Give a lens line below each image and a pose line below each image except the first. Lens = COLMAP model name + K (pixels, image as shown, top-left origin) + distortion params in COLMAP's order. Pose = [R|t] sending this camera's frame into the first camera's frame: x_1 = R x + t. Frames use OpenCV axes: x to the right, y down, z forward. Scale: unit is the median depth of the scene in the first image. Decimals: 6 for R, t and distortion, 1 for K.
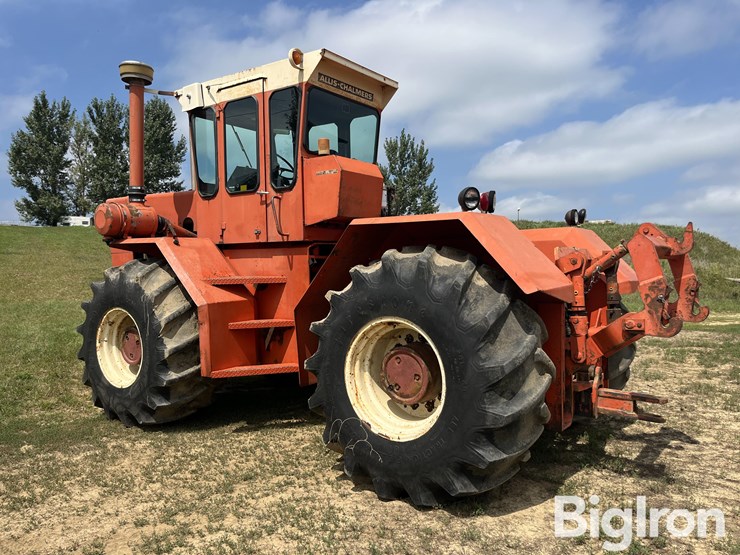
lens RADIAL K [[563.5, 0, 373.6], [0, 563.5, 278.4], [0, 0, 1]] dist [0.063792, -0.097546]
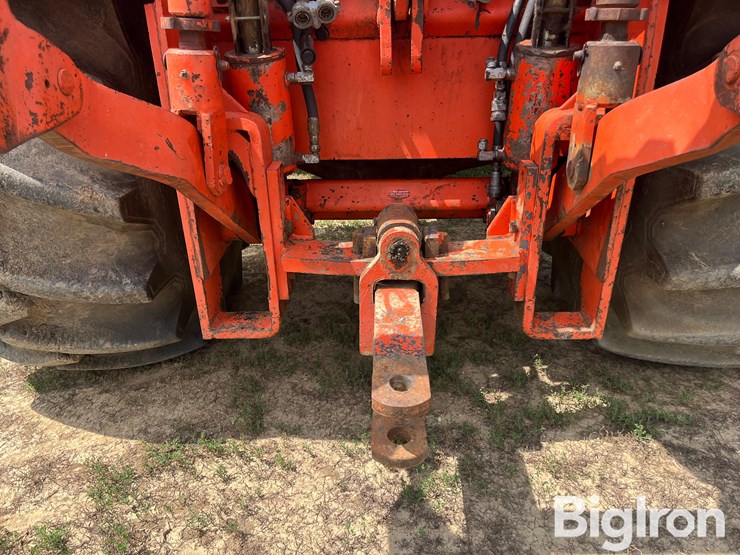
lens RADIAL K [[563.5, 0, 367.3], [0, 563.5, 276.2], [0, 0, 1]] dist [0.063792, -0.097546]
pose [[0.577039, 0.350585, -0.737643, 0.510544], [0.006061, 0.901317, 0.433117, 0.031649], [0.816694, -0.254396, 0.517970, 0.649338]]
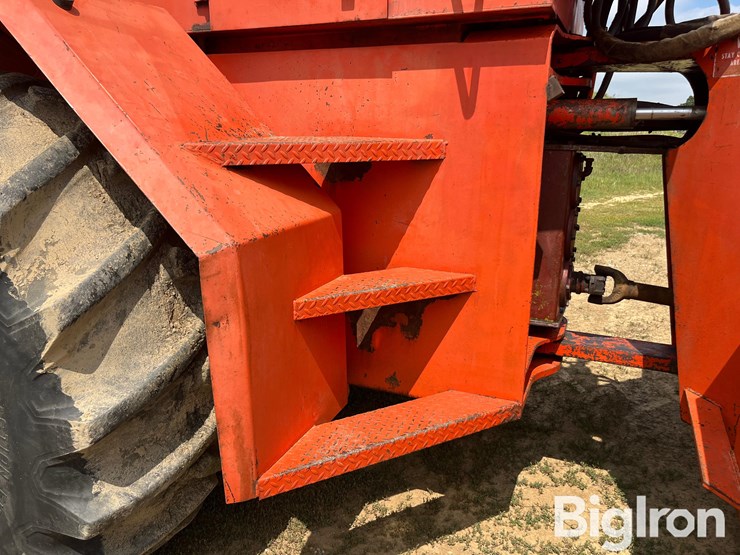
lens RADIAL K [[563.5, 0, 358.5], [0, 563.5, 279.8], [0, 0, 1]] dist [0.063792, -0.097546]
pose [[0.982017, -0.034050, 0.185696, -0.273025], [-0.009206, 0.973794, 0.227244, 0.002047], [-0.188567, -0.224867, 0.955969, 0.708772]]
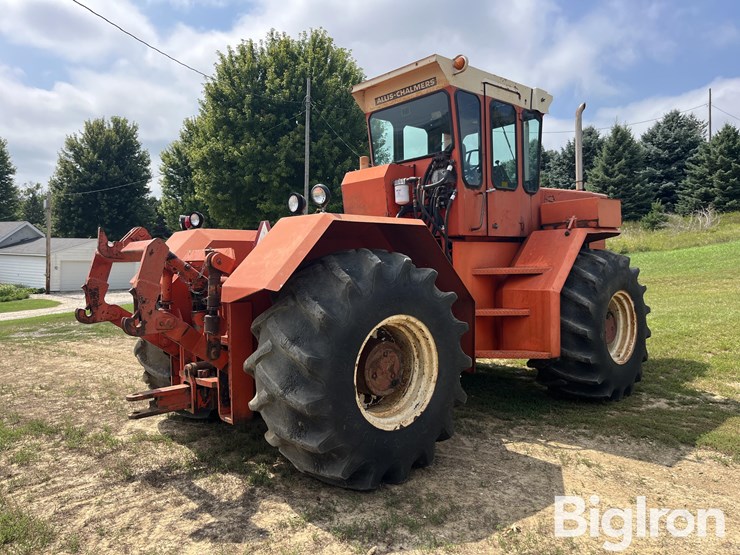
lens RADIAL K [[563.5, 0, 372.9], [0, 563.5, 280.5], [0, 0, 1]] dist [0.063792, -0.097546]
pose [[-0.208955, 0.038835, -0.977154, 1.072198], [0.001710, 0.999224, 0.039347, -0.030322], [0.977924, 0.006551, -0.208859, 1.241405]]
